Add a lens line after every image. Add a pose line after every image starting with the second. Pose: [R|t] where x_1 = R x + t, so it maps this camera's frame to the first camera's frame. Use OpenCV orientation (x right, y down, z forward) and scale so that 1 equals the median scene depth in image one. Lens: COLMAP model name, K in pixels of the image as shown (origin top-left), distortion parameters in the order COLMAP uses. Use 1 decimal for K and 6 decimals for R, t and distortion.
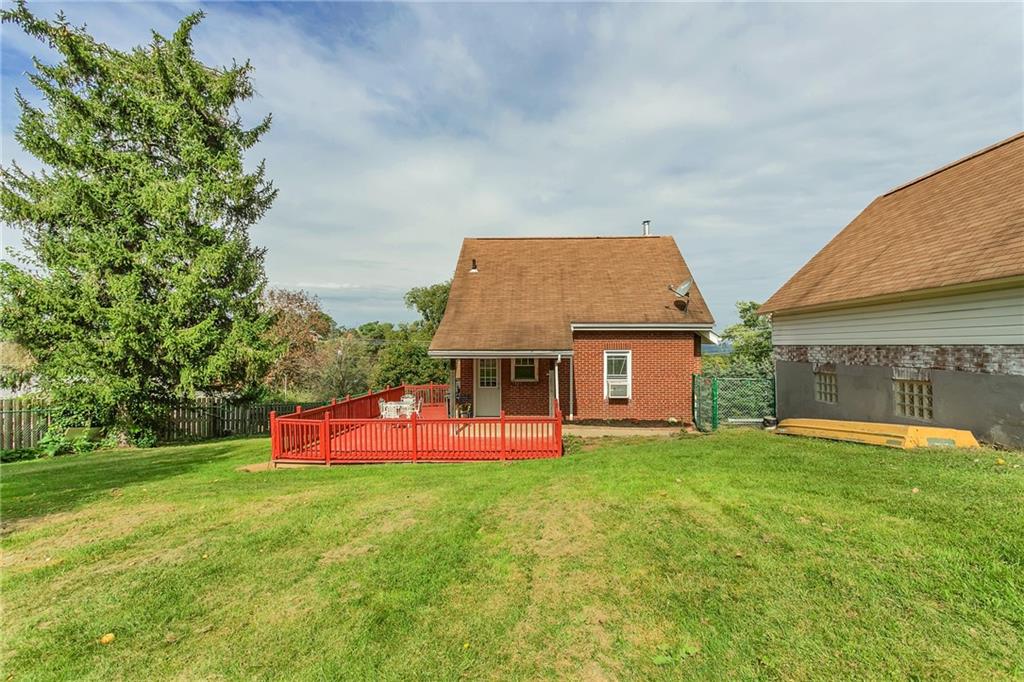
lens RADIAL K [[479.9, 0, 509.4], [0, 479.9, 343.5], [0, 0, 1]] dist [-0.001910, 0.000569]
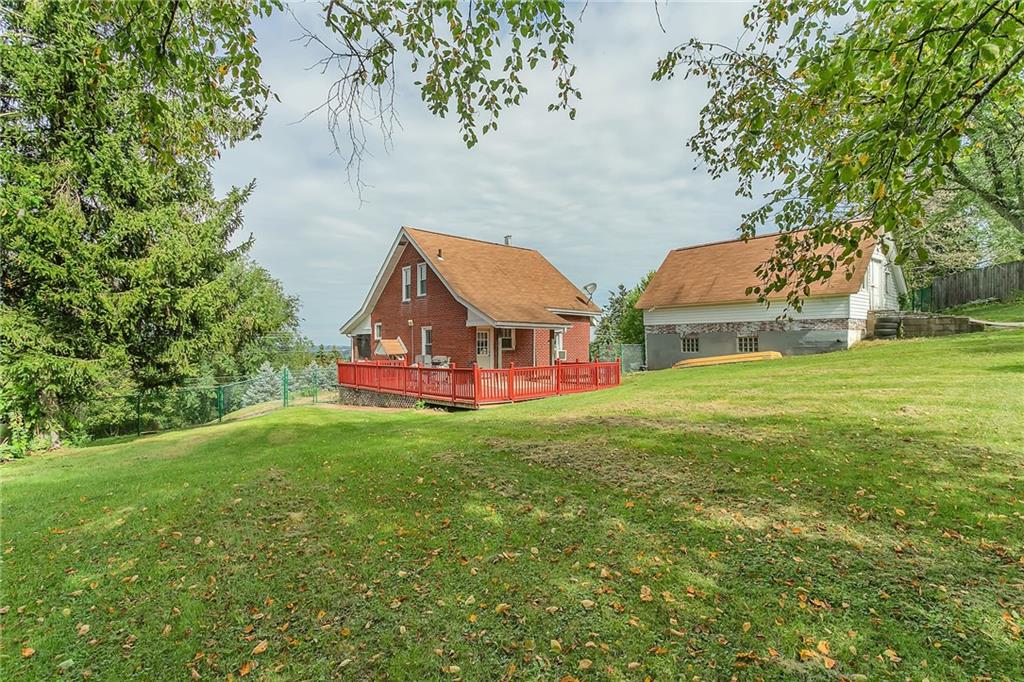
lens RADIAL K [[484.1, 0, 509.3], [0, 484.1, 343.0], [0, 0, 1]] dist [-0.002465, 0.000046]
pose [[0.733675, 0.005025, 0.679482, -0.866318], [-0.006435, 0.999979, -0.000447, 0.061172], [-0.679470, -0.004045, 0.733692, 0.019149]]
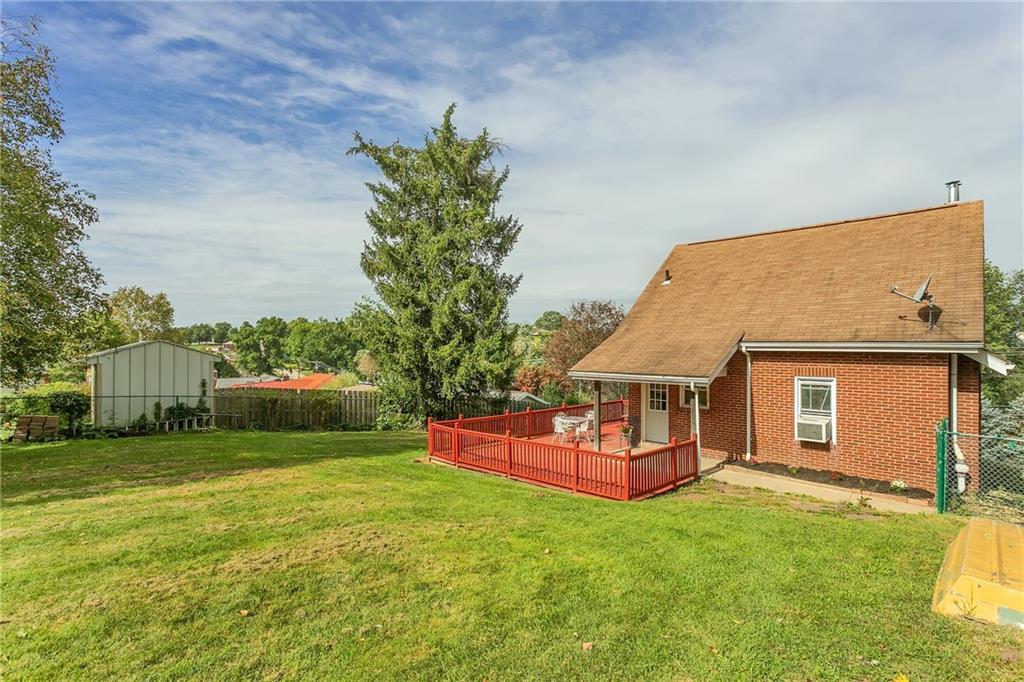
lens RADIAL K [[479.1, 0, 522.7], [0, 479.1, 342.9], [0, 0, 1]] dist [0.001043, 0.000339]
pose [[0.765168, -0.000617, -0.643830, 0.354910], [-0.001811, 0.999994, -0.003110, -0.036018], [0.643828, 0.003546, 0.765162, 0.130903]]
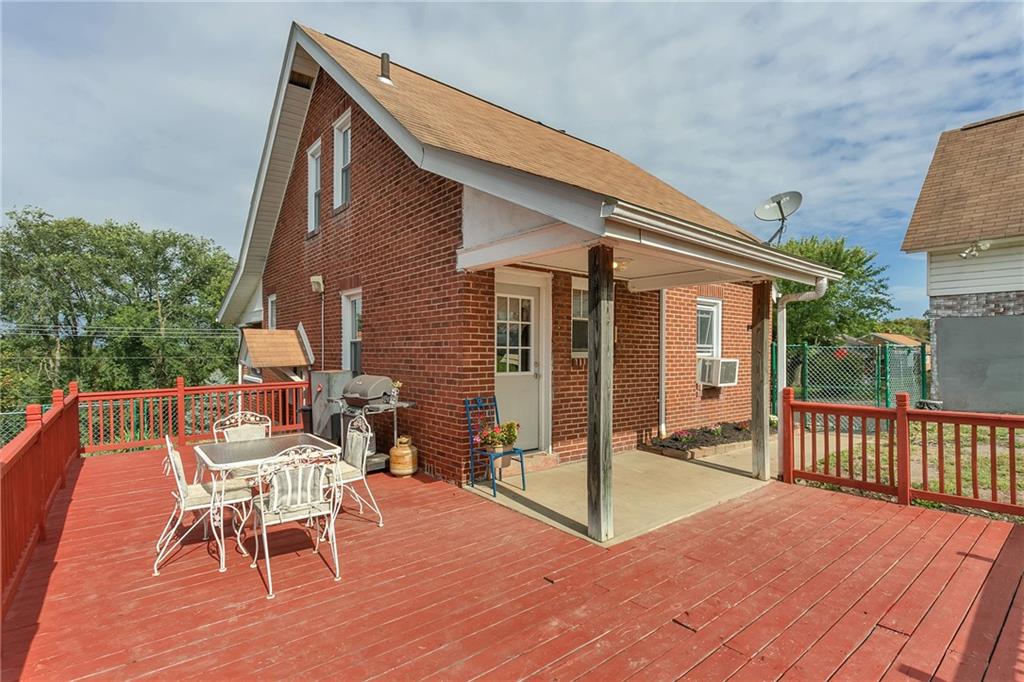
lens RADIAL K [[479.9, 0, 509.4], [0, 479.9, 343.5], [0, 0, 1]] dist [-0.001910, 0.000569]
pose [[0.747247, 0.018710, 0.664283, -0.291922], [-0.014542, 0.999825, -0.011803, 0.072653], [-0.664388, -0.000840, 0.747388, 0.739375]]
